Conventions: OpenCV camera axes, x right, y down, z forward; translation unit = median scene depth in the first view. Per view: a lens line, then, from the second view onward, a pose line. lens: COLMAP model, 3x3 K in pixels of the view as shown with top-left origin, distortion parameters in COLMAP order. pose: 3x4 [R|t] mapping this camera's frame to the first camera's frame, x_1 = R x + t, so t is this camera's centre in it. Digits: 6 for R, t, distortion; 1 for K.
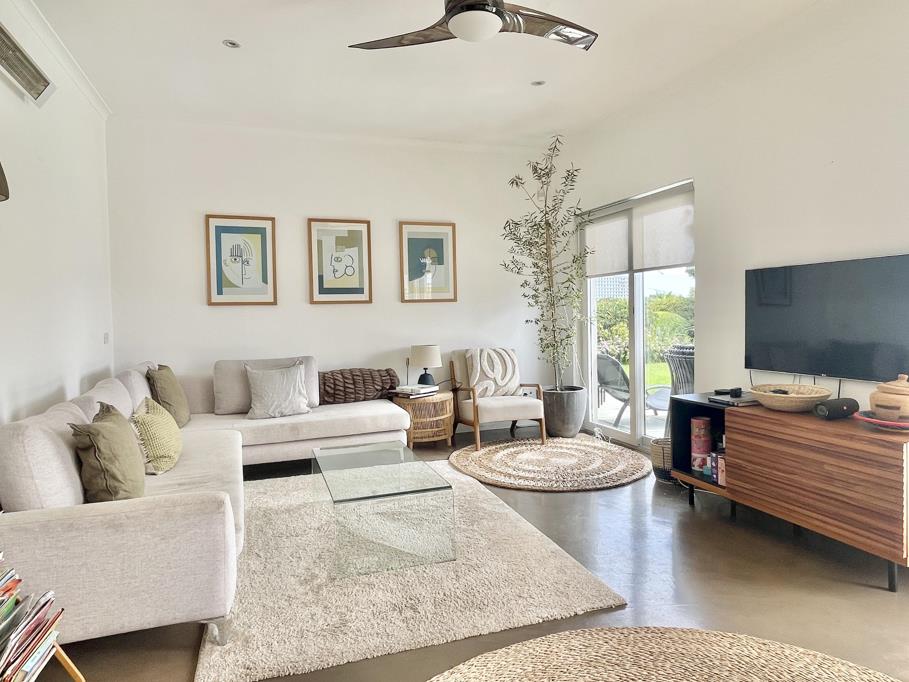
lens RADIAL K [[579.5, 0, 455.3], [0, 579.5, 339.6], [0, 0, 1]] dist [0.036011, -0.001595]
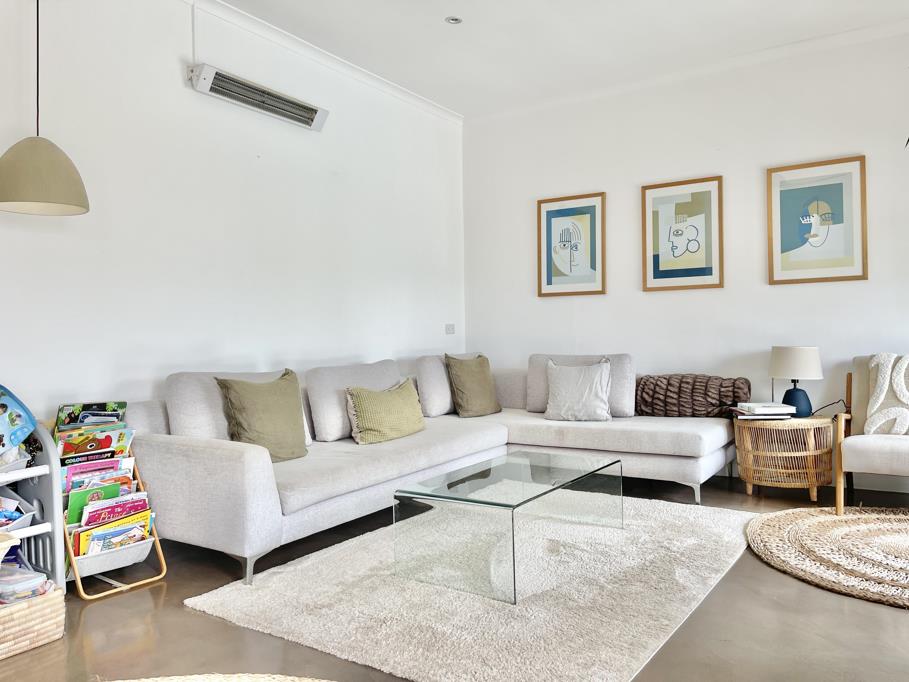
lens RADIAL K [[691.4, 0, 454.5], [0, 691.4, 340.8], [0, 0, 1]] dist [0.050734, -0.015992]
pose [[0.613752, 0.016854, -0.789319, 0.366228], [-0.034520, 0.999389, -0.005502, 0.022916], [0.788744, 0.030624, 0.613959, 0.202757]]
